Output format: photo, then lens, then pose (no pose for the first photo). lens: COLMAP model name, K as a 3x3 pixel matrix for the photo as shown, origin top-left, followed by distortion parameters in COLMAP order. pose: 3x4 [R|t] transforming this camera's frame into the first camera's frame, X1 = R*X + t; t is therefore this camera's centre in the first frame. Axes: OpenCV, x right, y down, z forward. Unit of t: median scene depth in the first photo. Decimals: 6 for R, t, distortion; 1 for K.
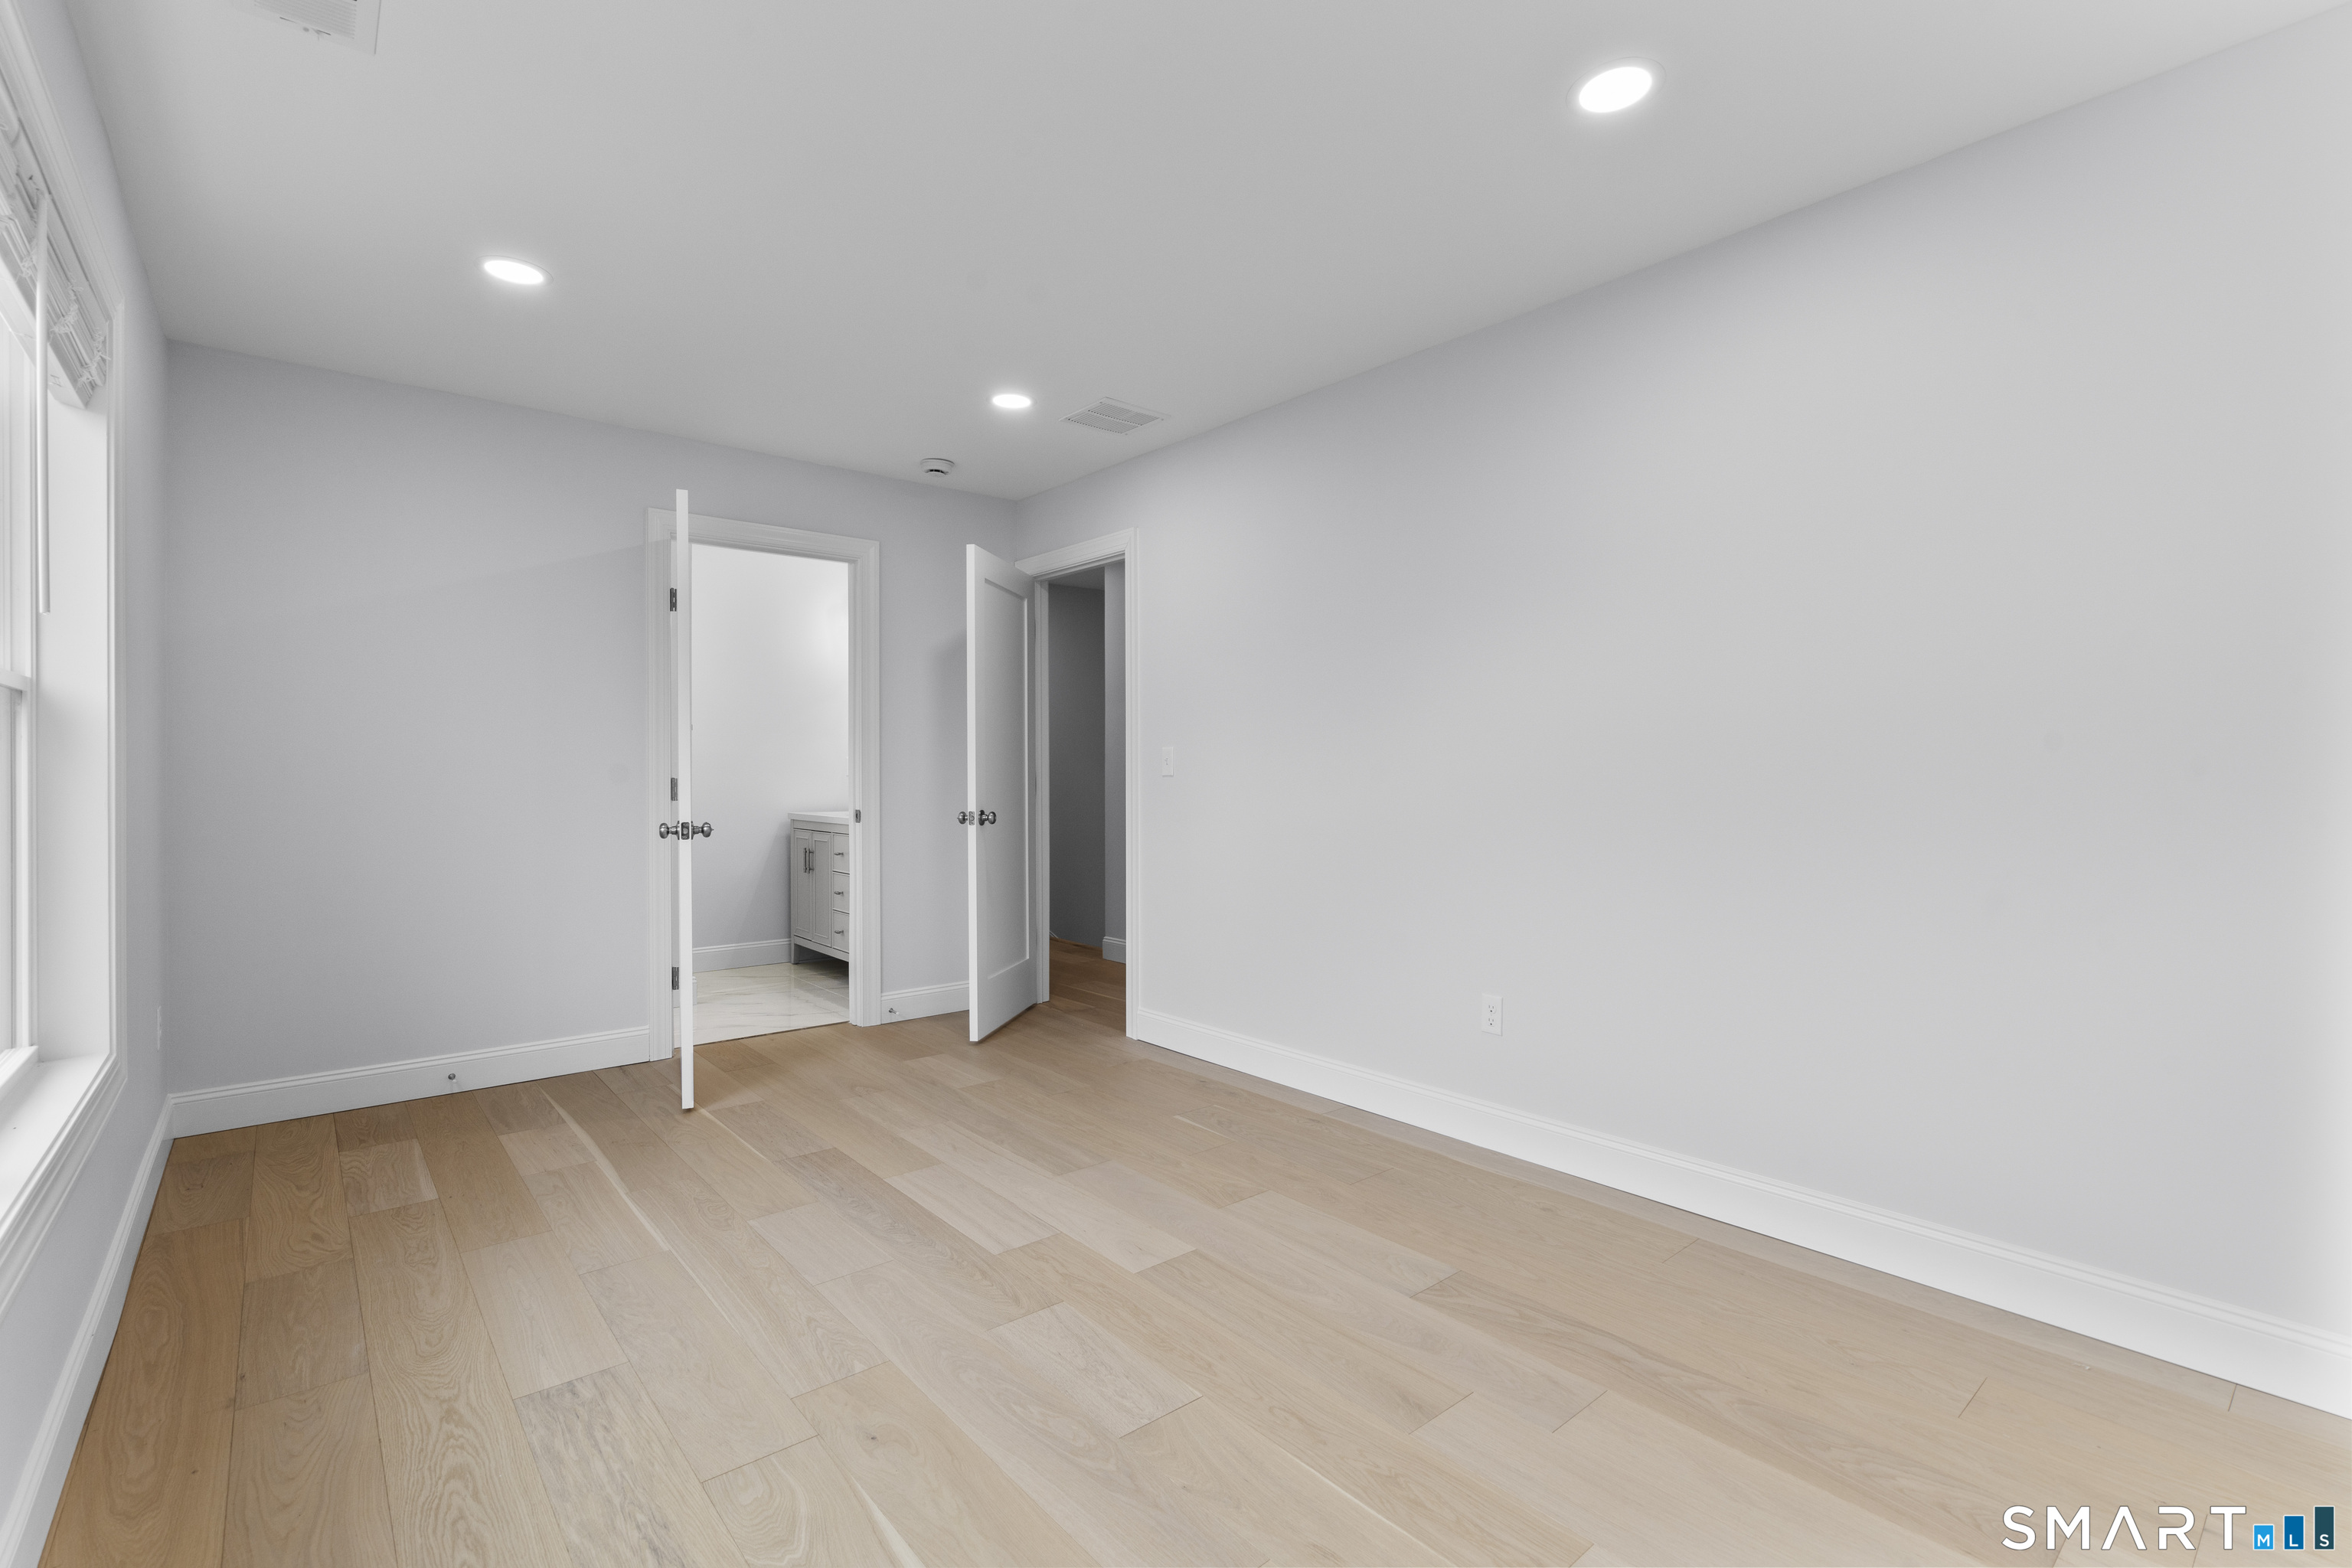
lens RADIAL K [[1052.9, 0, 1171.7], [0, 1052.9, 780.3], [0, 0, 1]] dist [-0.004962, 0.002638]
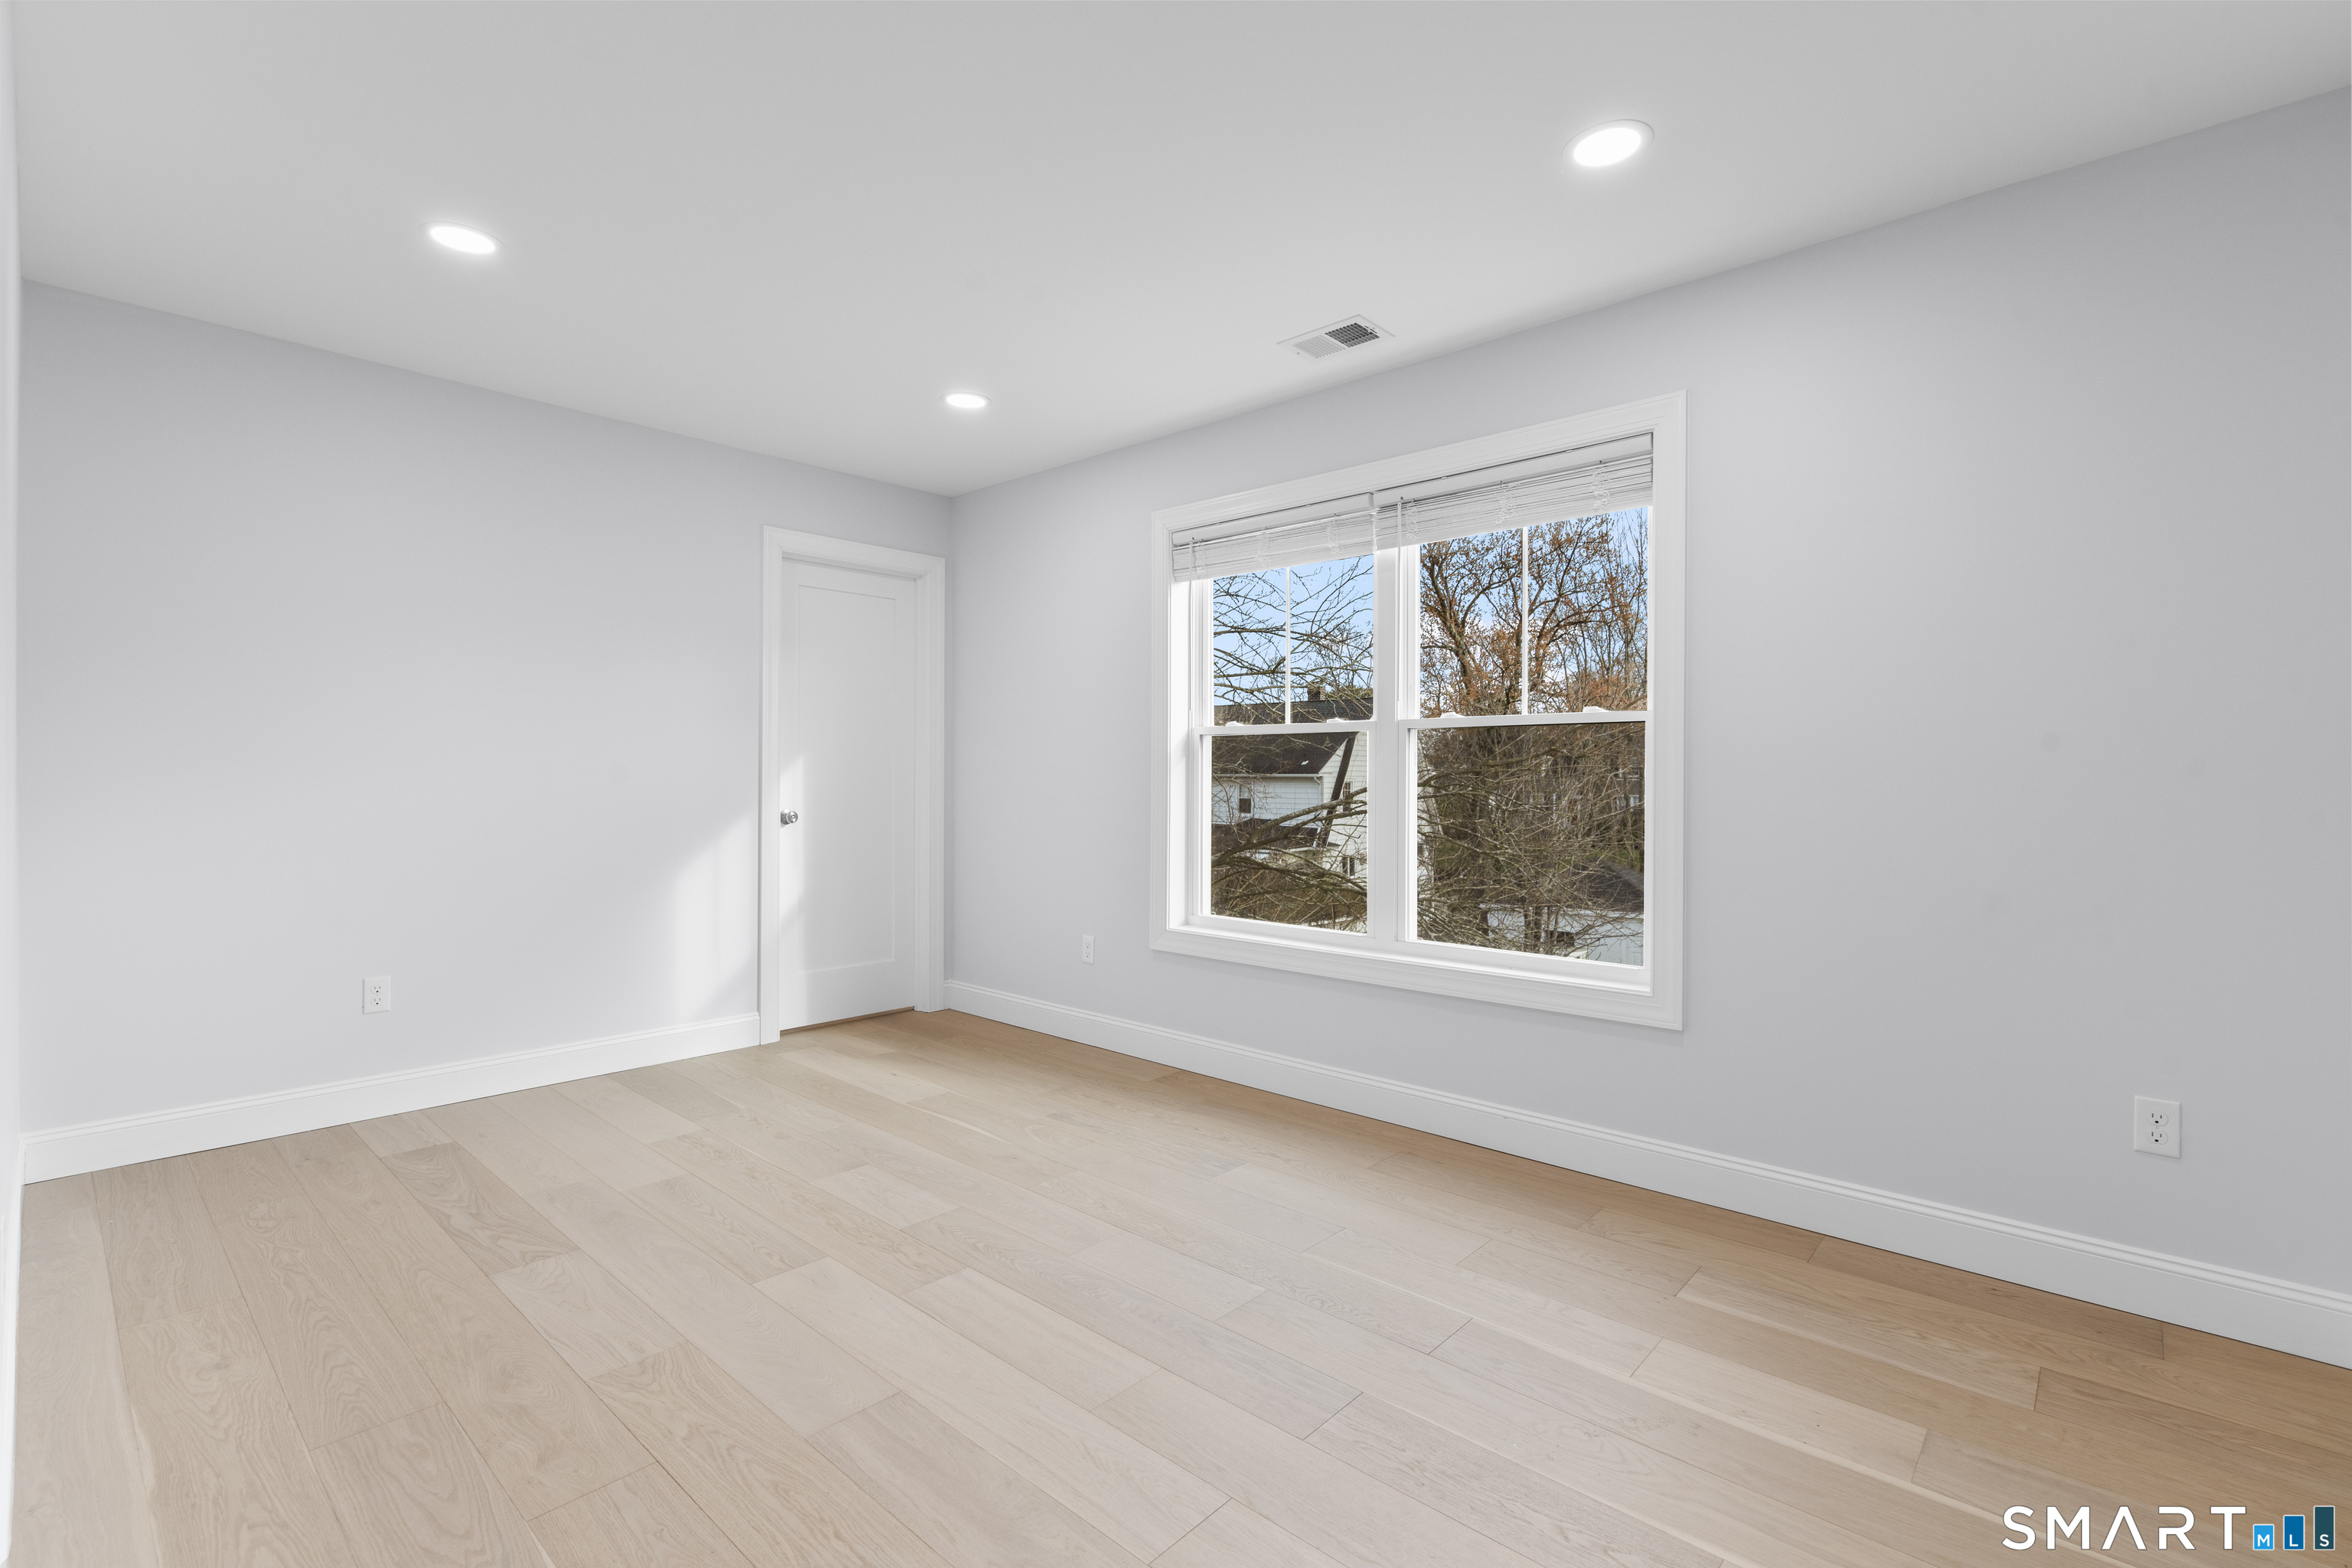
lens RADIAL K [[1052.9, 0, 1174.3], [0, 1052.9, 782.5], [0, 0, 1]] dist [-0.004962, 0.002638]
pose [[-0.991235, -0.003215, -0.132074, -0.227800], [-0.004558, 0.999941, 0.009866, -0.011244], [0.132034, 0.010381, -0.991191, 2.005584]]
